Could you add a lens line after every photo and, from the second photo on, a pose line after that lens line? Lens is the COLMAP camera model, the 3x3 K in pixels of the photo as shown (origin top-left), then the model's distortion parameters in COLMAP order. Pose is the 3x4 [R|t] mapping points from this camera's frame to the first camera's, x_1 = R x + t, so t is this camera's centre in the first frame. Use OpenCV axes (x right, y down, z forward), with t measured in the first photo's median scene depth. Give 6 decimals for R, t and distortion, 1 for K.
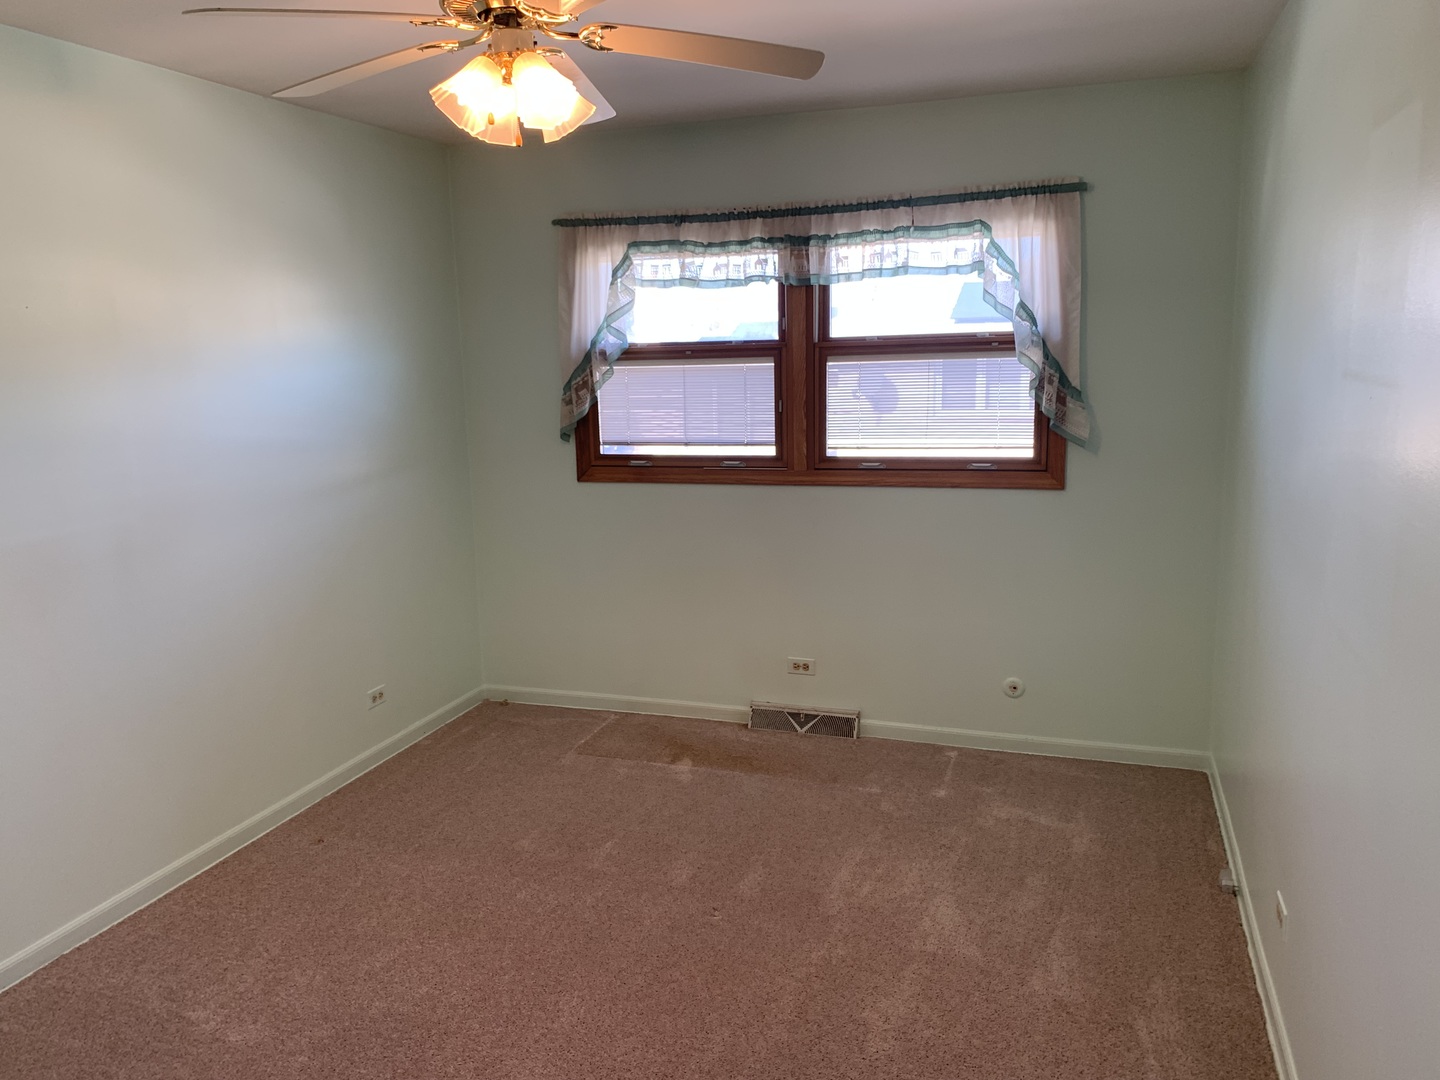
lens RADIAL K [[1096.3, 0, 696.6], [0, 1096.3, 537.5], [0, 0, 1]] dist [0.026789, -0.024658]
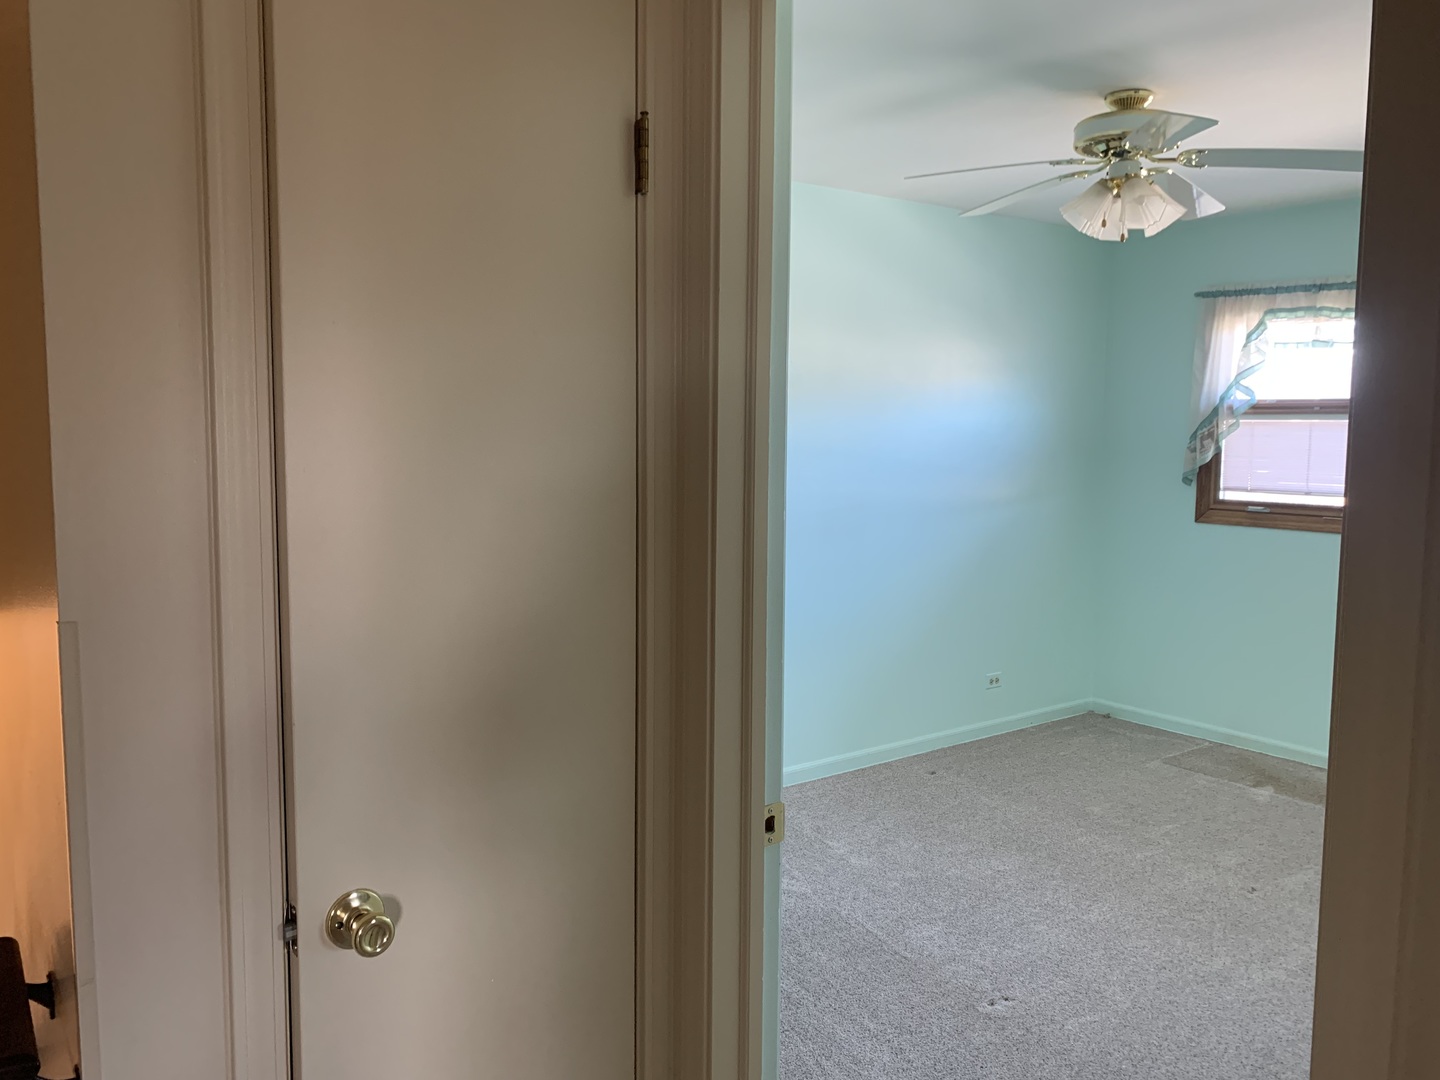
lens RADIAL K [[1096.3, 0, 696.6], [0, 1096.3, 537.5], [0, 0, 1]] dist [0.026789, -0.024658]
pose [[0.821203, 0.098522, -0.562067, 0.114971], [-0.139202, 0.989813, -0.029880, 0.074133], [0.553397, 0.102778, 0.826552, -0.221743]]
